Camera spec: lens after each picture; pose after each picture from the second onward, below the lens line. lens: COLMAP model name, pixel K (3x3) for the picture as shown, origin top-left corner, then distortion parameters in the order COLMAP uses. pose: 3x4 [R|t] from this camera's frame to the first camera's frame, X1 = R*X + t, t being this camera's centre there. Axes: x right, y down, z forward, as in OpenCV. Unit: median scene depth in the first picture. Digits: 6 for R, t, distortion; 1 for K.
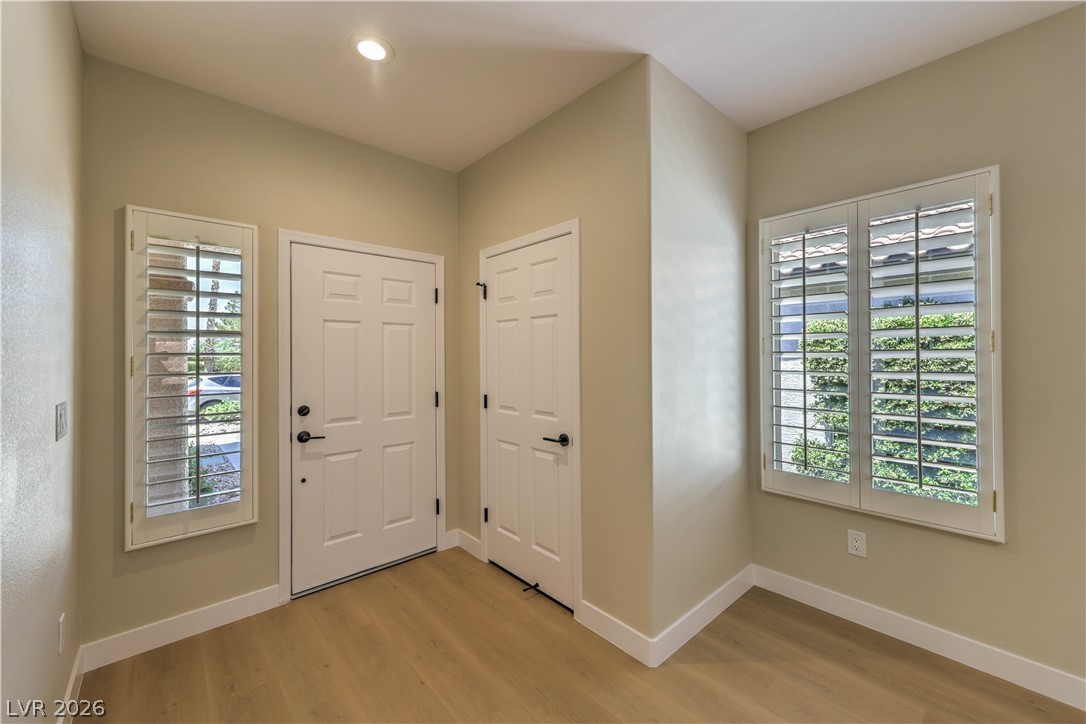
lens RADIAL K [[434.1, 0, 539.0], [0, 434.1, 351.7], [0, 0, 1]] dist [0.002204, 0.000317]
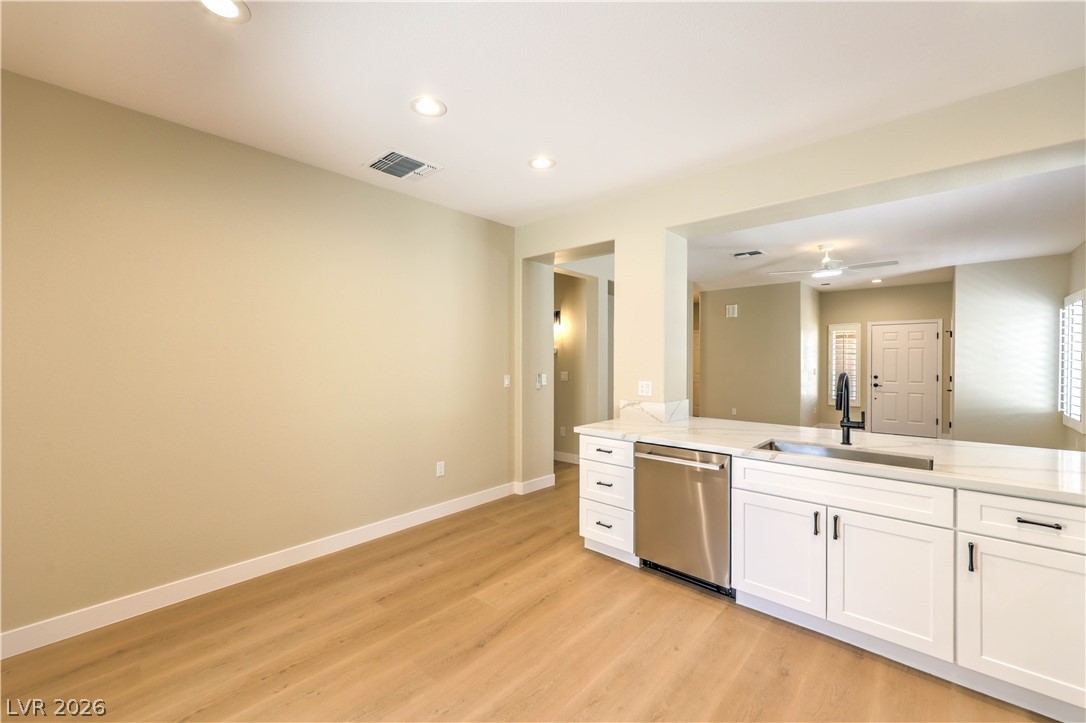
lens RADIAL K [[434.1, 0, 543.4], [0, 434.1, 363.8], [0, 0, 1]] dist [0.002204, 0.000317]
pose [[0.112026, 0.017156, -0.993557, 2.450463], [0.008129, 0.999802, 0.018180, -0.042378], [0.993672, -0.010114, 0.111865, -1.861382]]
